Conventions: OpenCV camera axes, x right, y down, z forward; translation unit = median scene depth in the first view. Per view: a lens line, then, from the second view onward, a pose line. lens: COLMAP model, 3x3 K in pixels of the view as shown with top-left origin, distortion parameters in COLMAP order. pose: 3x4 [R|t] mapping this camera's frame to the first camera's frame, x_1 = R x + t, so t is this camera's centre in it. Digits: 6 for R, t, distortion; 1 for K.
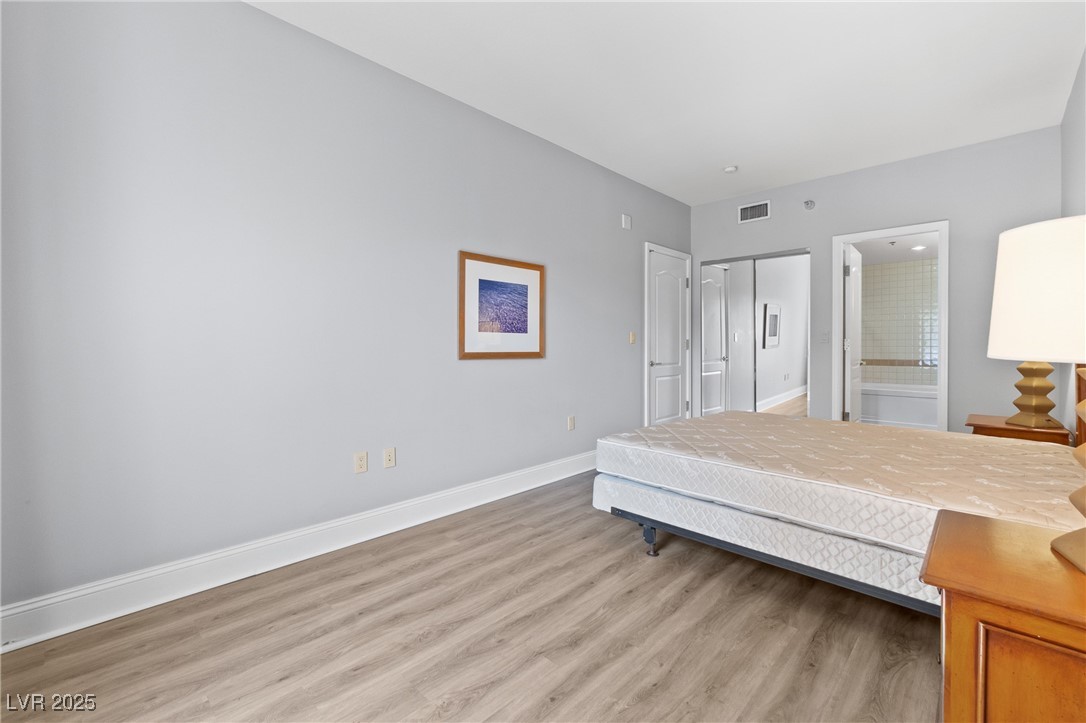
lens RADIAL K [[467.3, 0, 544.7], [0, 467.3, 359.3], [0, 0, 1]] dist [-0.001528, 0.000867]
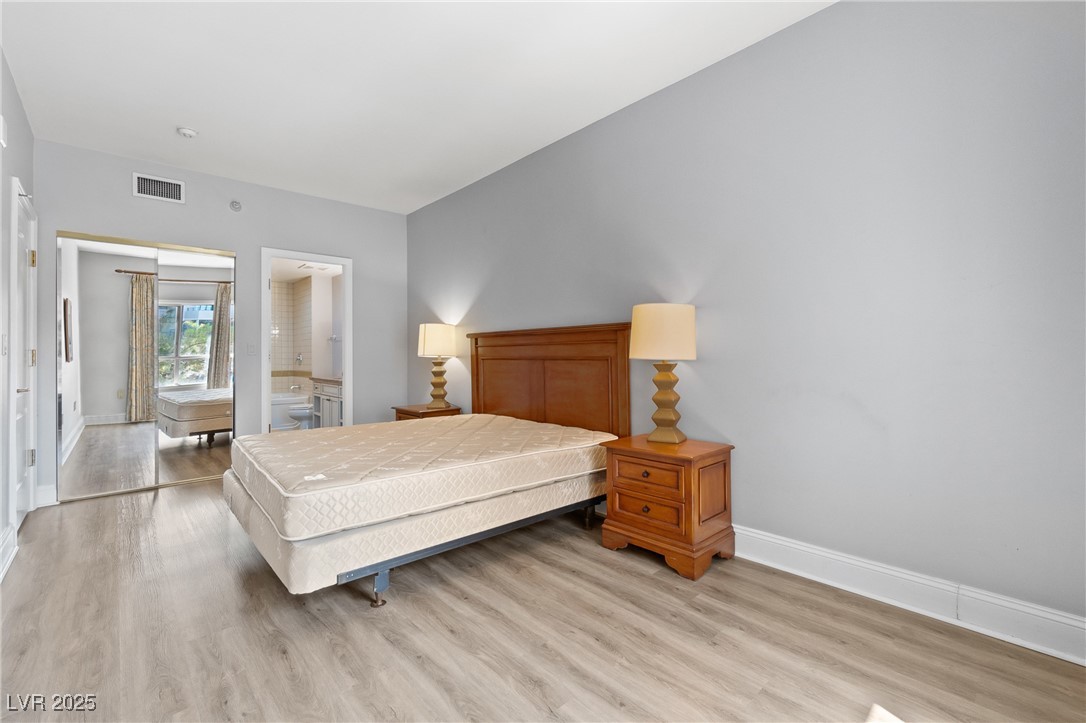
lens RADIAL K [[467.3, 0, 543.5], [0, 467.3, 355.6], [0, 0, 1]] dist [-0.001528, 0.000867]
pose [[0.065659, -0.001065, 0.997842, -0.674812], [0.036758, 0.999323, -0.001352, -0.021455], [-0.997165, 0.036767, 0.065654, 0.723844]]
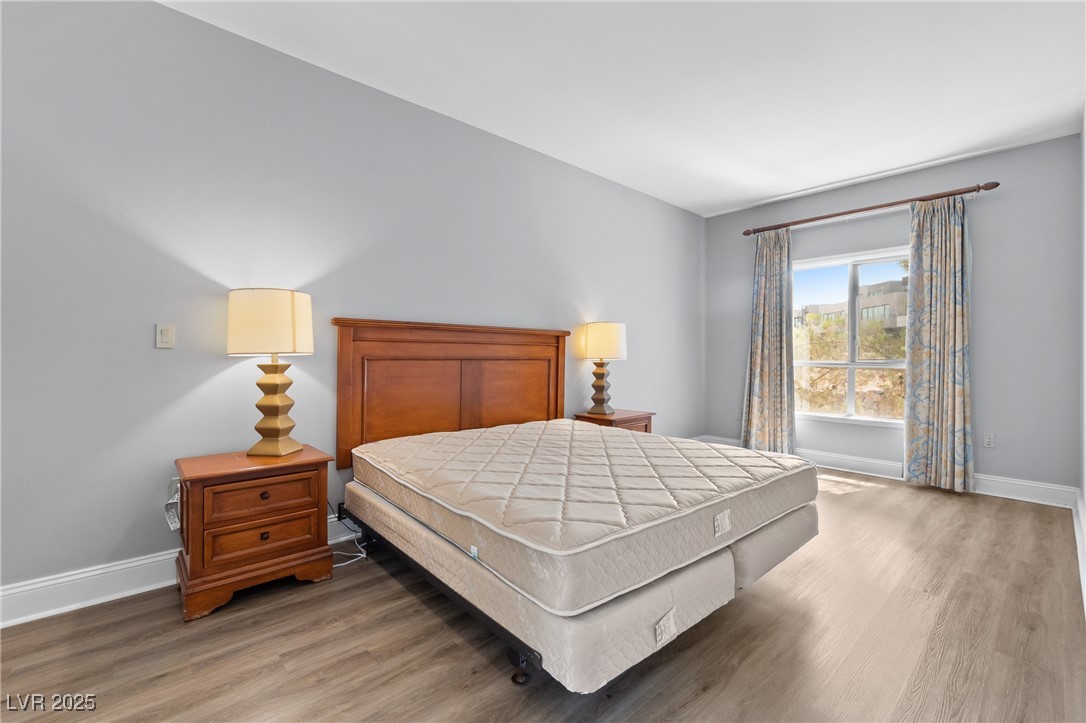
lens RADIAL K [[467.3, 0, 533.1], [0, 467.3, 354.2], [0, 0, 1]] dist [-0.001528, 0.000867]
pose [[-0.995124, -0.008483, 0.098269, 0.698869], [-0.006244, 0.999715, 0.023063, -0.066213], [-0.098437, 0.022337, -0.994893, 2.411424]]
